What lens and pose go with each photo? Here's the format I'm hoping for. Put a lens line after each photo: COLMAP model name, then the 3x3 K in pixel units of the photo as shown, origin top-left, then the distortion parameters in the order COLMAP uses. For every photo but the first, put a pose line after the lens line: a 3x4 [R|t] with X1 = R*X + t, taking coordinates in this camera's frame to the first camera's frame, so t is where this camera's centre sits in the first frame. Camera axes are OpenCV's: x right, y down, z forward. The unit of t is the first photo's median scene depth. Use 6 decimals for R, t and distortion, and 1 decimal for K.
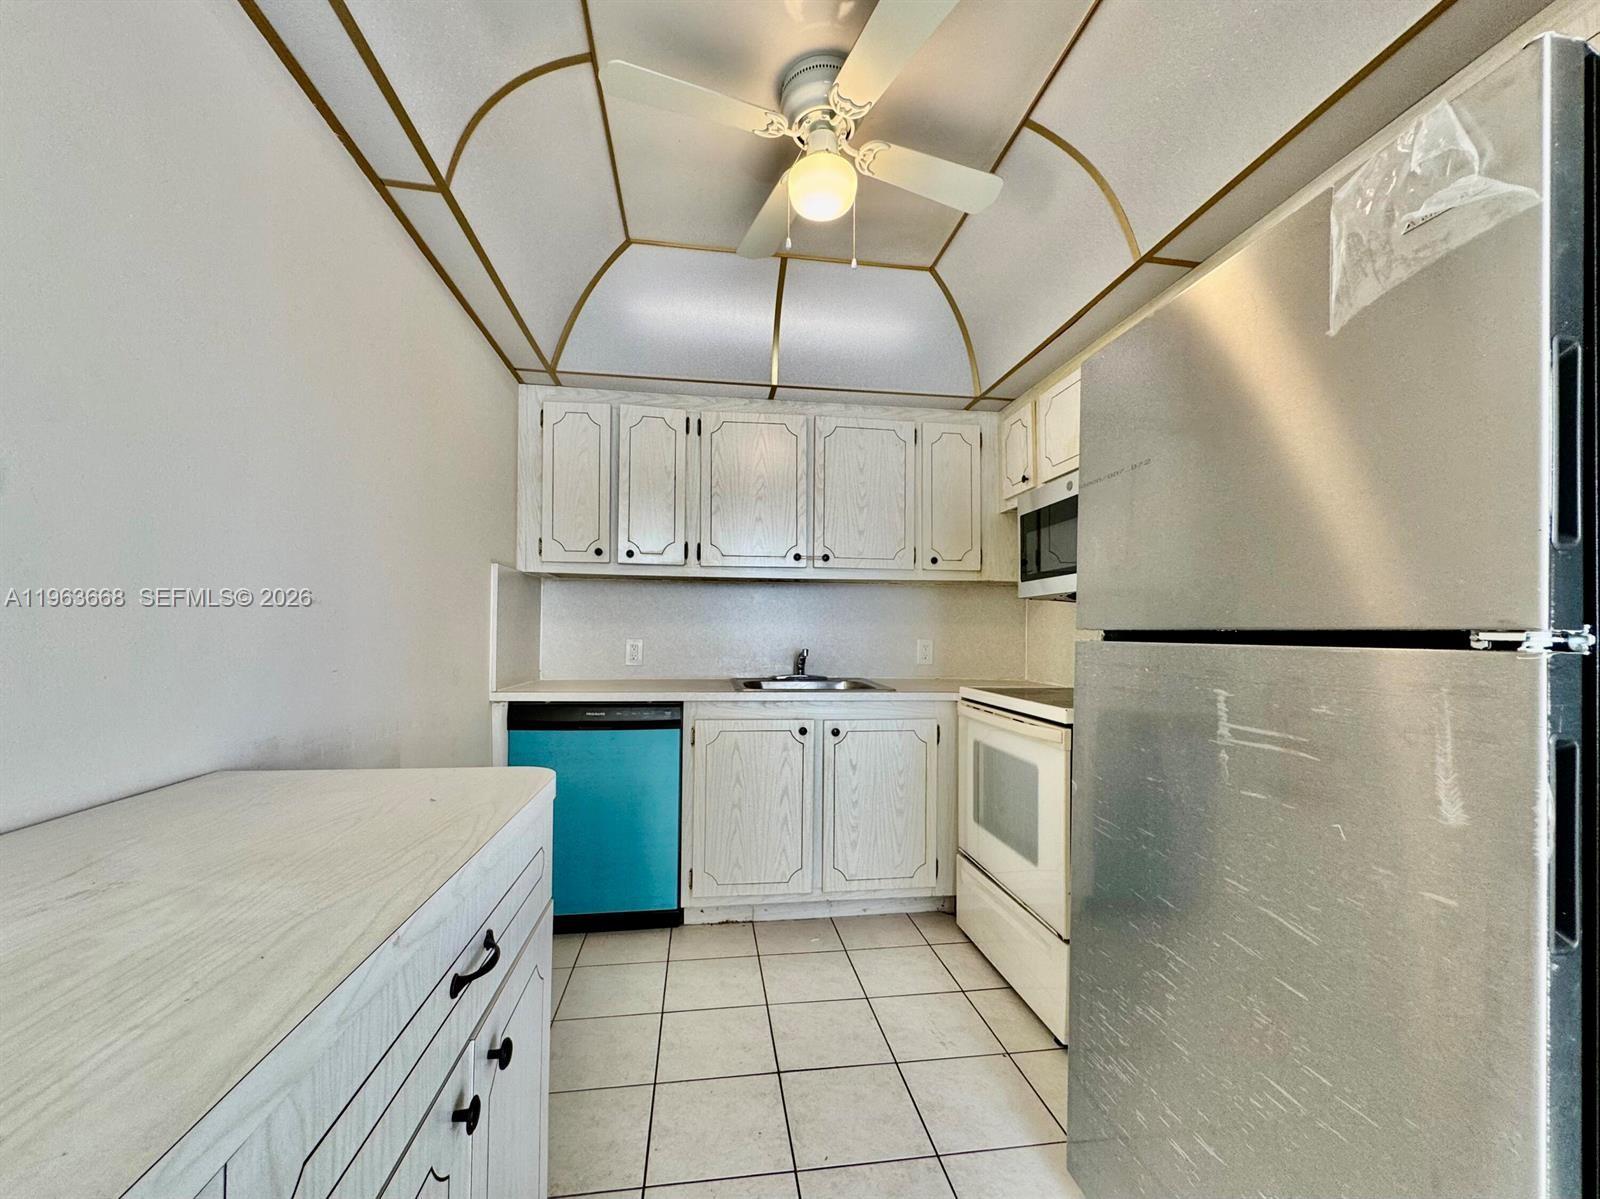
lens RADIAL K [[662.2, 0, 795.8], [0, 662.2, 620.1], [0, 0, 1]] dist [-0.001196, -0.000027]
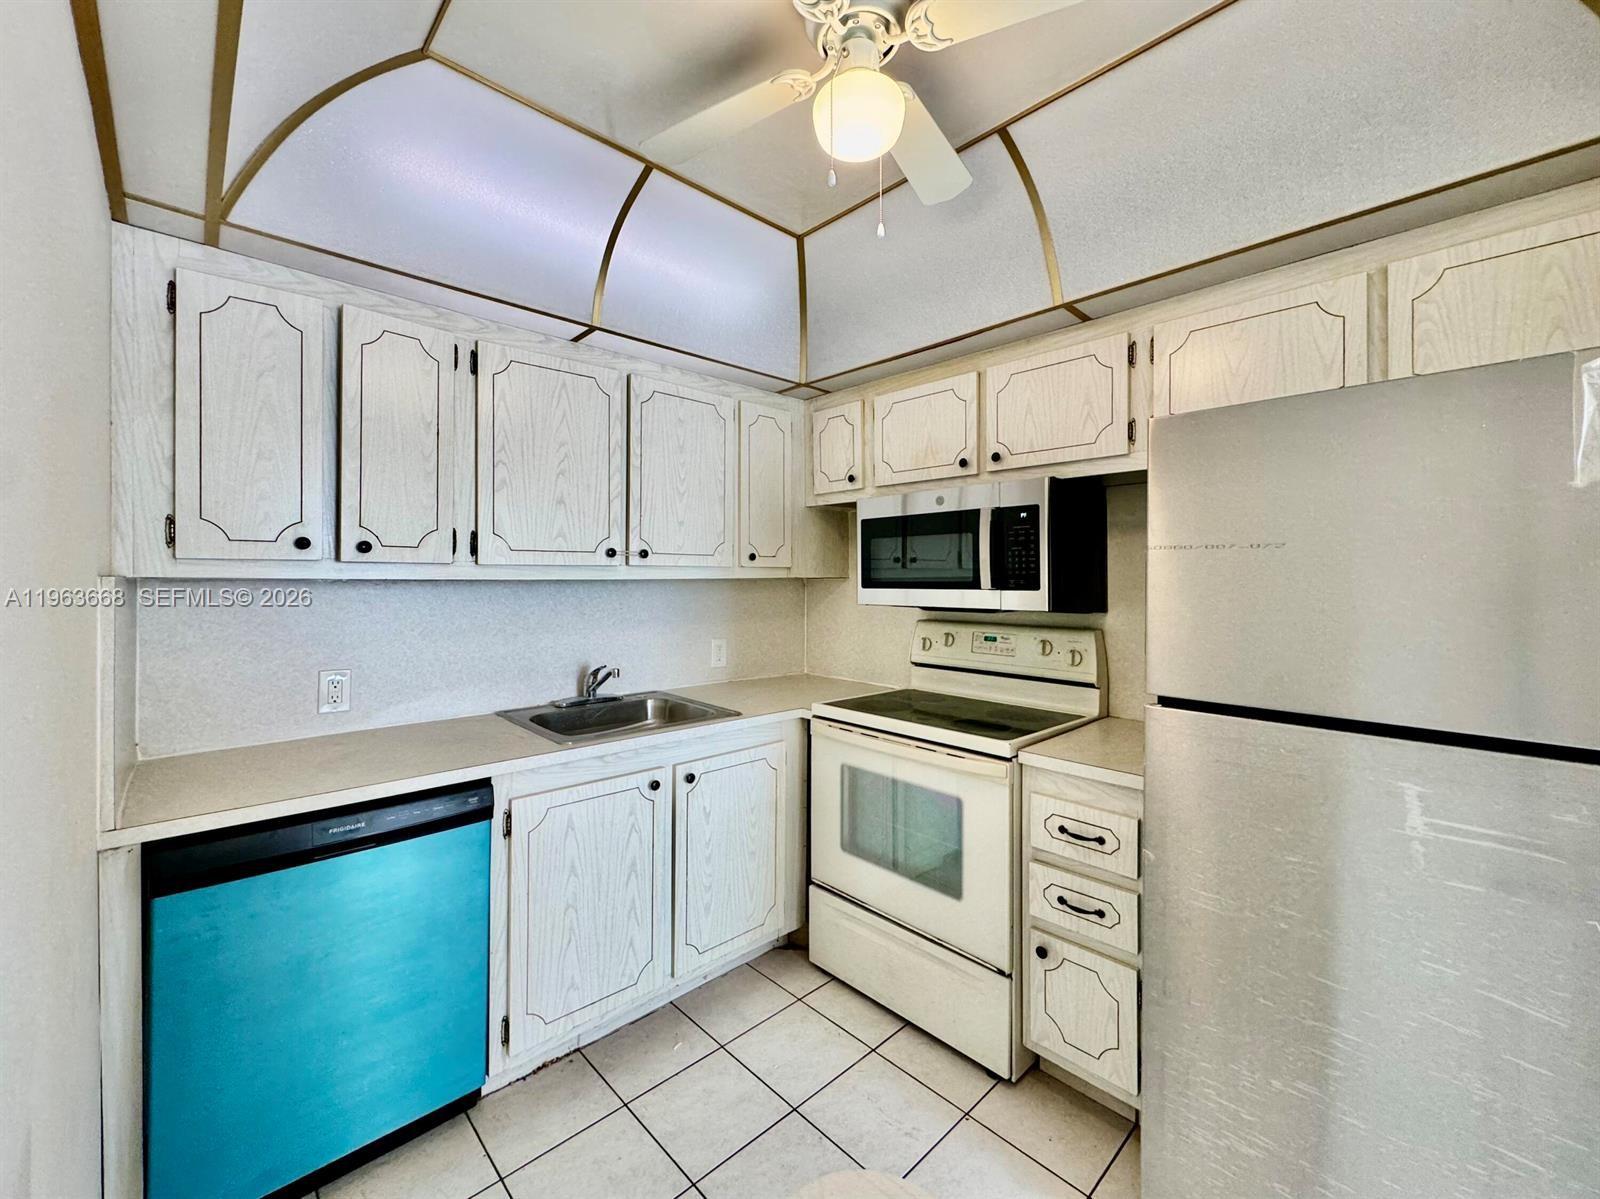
lens RADIAL K [[656.1, 0, 801.4], [0, 656.1, 575.4], [0, 0, 1]] dist [-0.002438, -0.000064]
pose [[0.815819, -0.004889, 0.578287, -0.287921], [-0.005584, 0.999851, 0.016330, -0.091287], [-0.578280, -0.016552, 0.815670, 0.268507]]
